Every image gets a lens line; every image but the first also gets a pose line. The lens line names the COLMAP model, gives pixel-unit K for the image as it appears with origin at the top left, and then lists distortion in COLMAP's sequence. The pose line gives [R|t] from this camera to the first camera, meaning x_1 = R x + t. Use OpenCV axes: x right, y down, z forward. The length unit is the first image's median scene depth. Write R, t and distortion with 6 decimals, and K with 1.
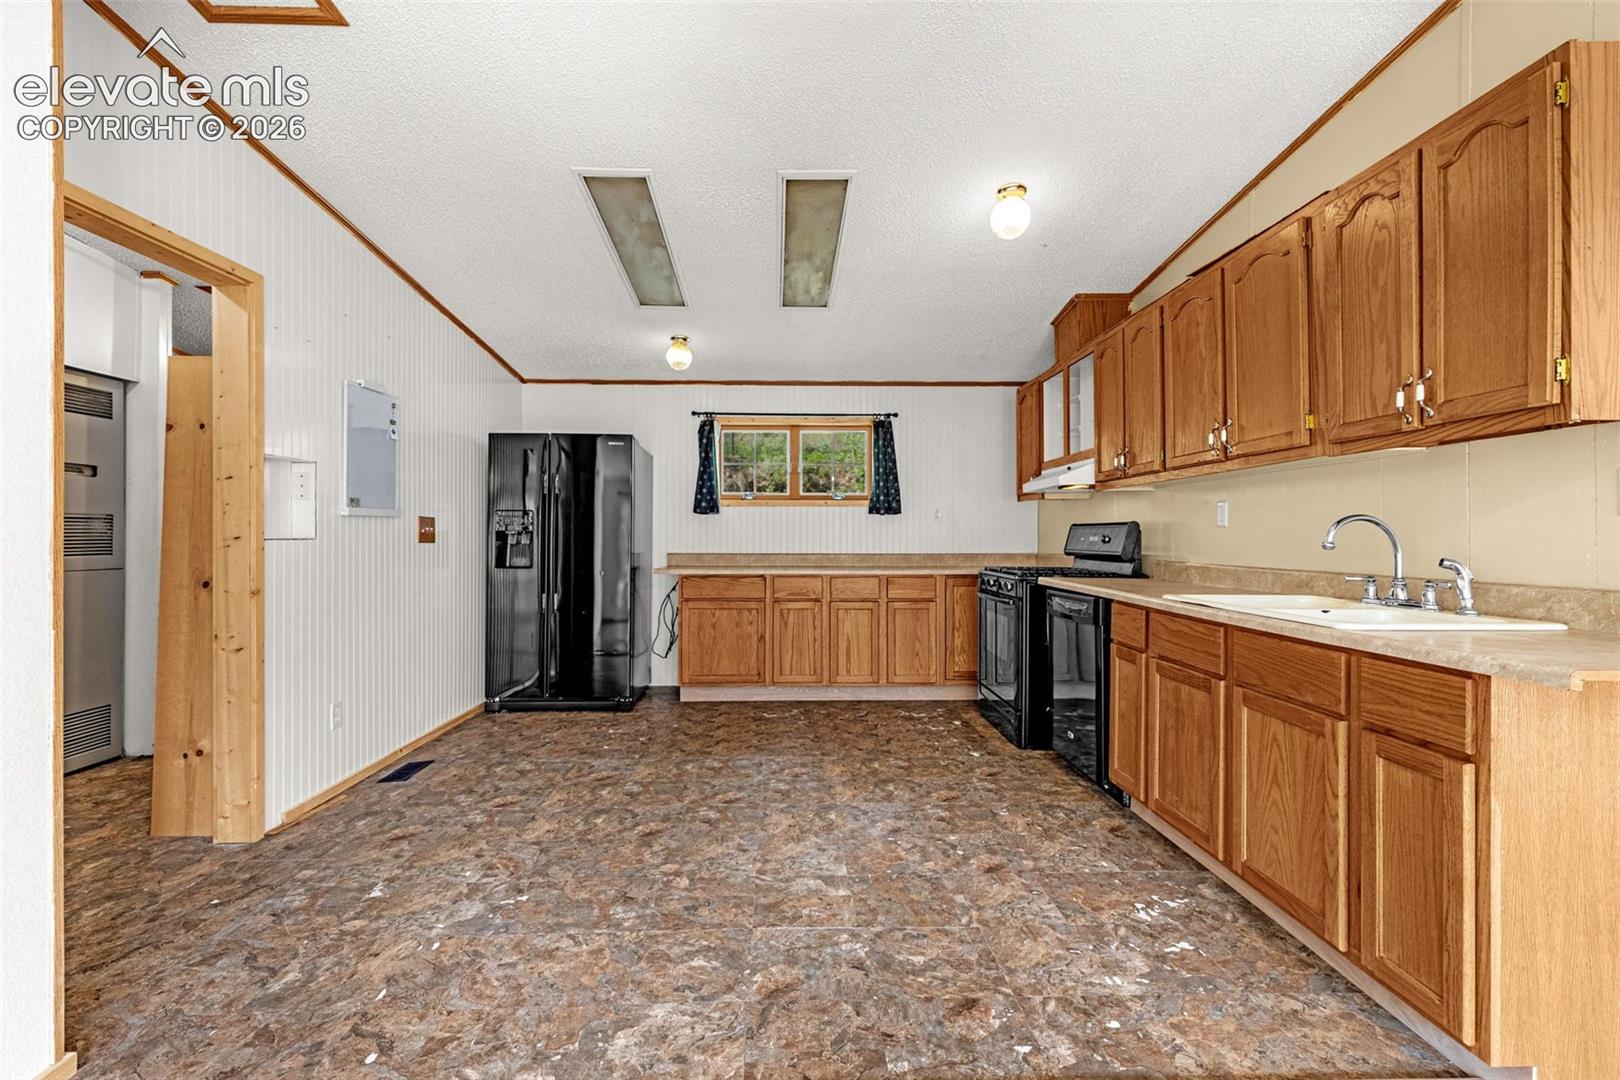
lens RADIAL K [[697.3, 0, 798.7], [0, 697.3, 531.2], [0, 0, 1]] dist [0.000377, 0.000165]
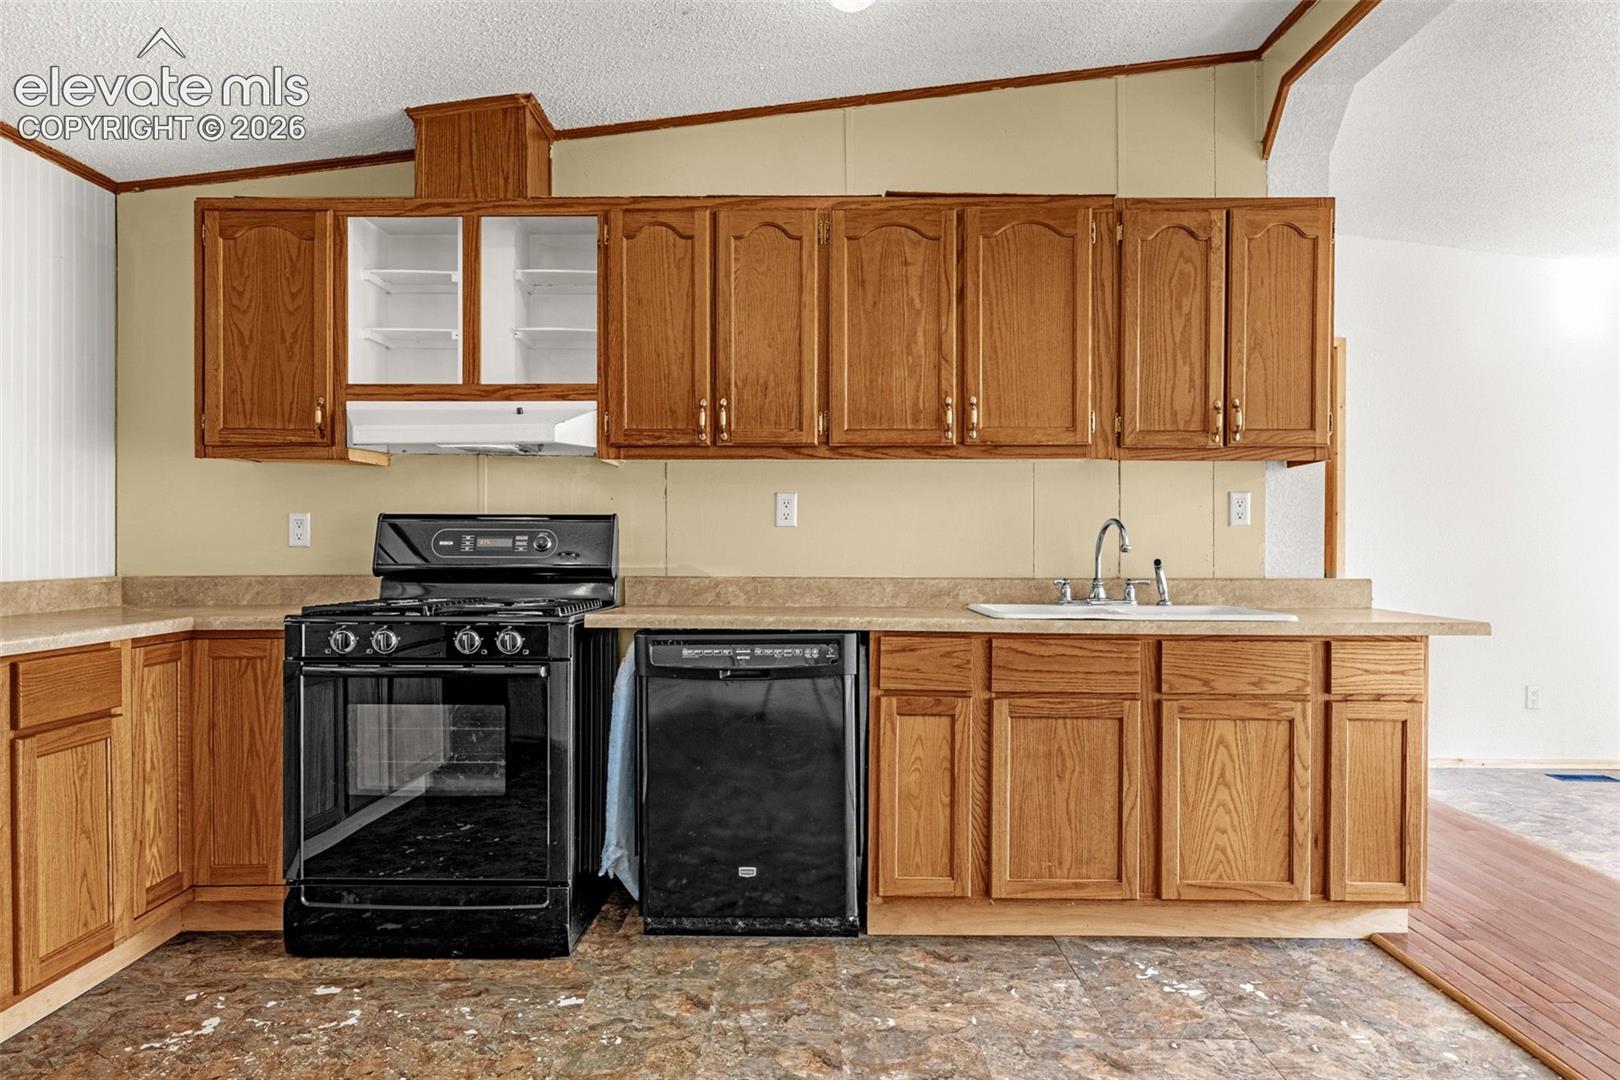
lens RADIAL K [[1035.8, 0, 810.0], [0, 1035.8, 540.0], [0, 0, 1]] dist [0.000058, 0.001680]
pose [[0.028783, 0.004515, 0.999575, -0.736983], [-0.010231, 0.999939, -0.004222, 0.019239], [-0.999533, -0.010105, 0.028828, 1.384468]]
